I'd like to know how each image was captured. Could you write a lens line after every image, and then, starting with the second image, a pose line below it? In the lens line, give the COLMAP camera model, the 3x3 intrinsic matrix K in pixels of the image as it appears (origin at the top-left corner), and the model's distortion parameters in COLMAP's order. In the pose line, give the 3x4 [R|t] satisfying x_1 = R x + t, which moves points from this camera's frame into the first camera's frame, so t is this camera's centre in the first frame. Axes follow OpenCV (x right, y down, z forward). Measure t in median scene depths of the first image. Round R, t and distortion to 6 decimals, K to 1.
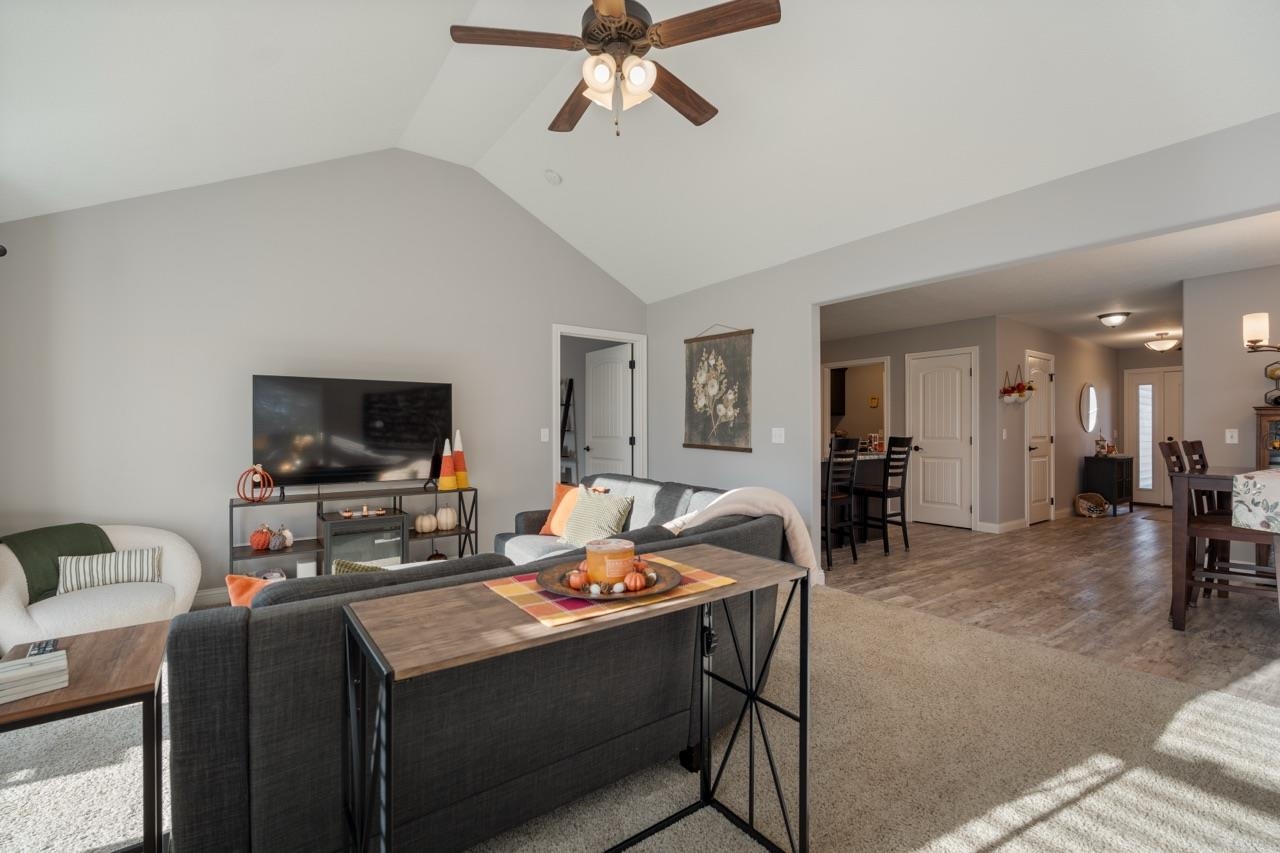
lens RADIAL K [[562.1, 0, 644.6], [0, 562.1, 431.8], [0, 0, 1]] dist [-0.002774, -0.000372]
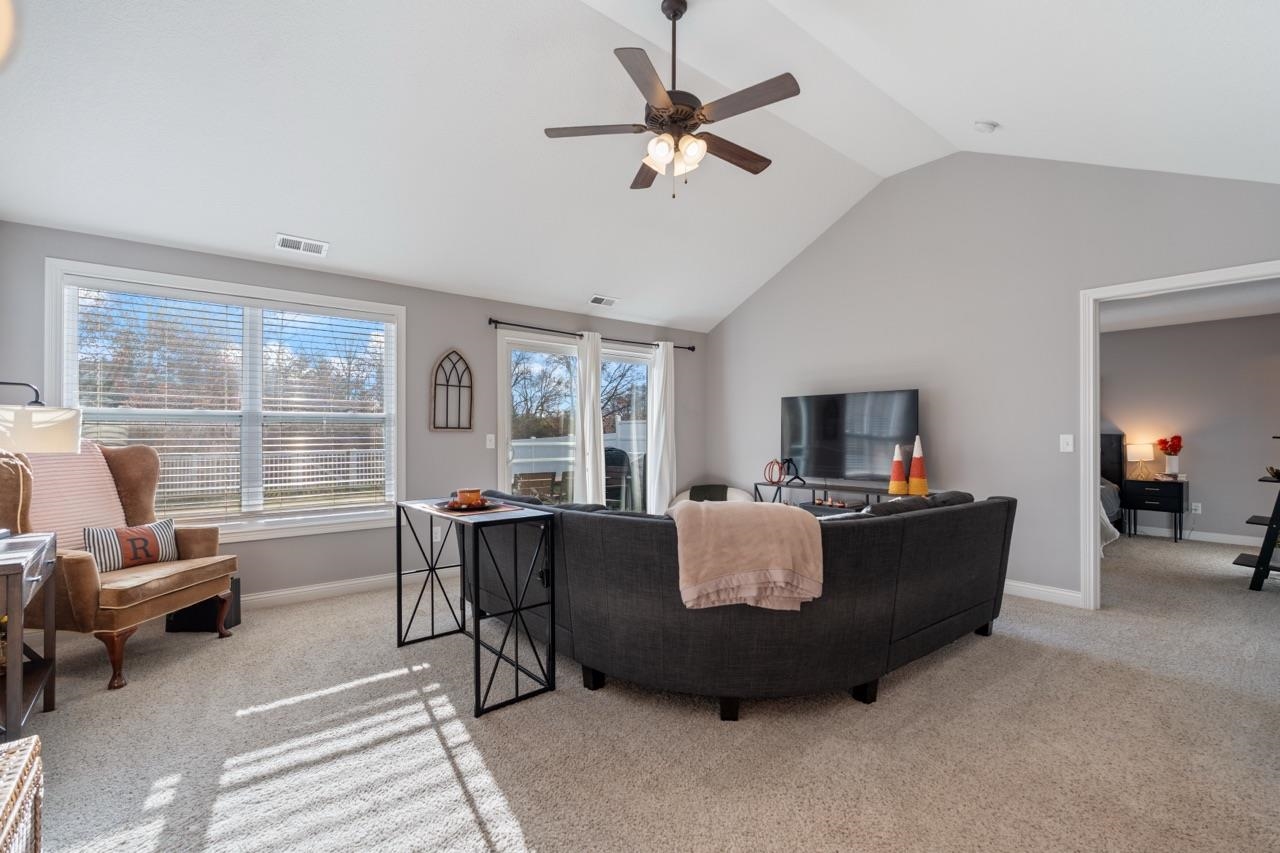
lens RADIAL K [[562.1, 0, 644.6], [0, 562.1, 431.8], [0, 0, 1]] dist [-0.002774, -0.000372]
pose [[0.055027, -0.005465, -0.998470, 0.827717], [-0.003651, 0.999977, -0.005675, -0.003586], [0.998478, 0.003958, 0.055006, 0.600710]]
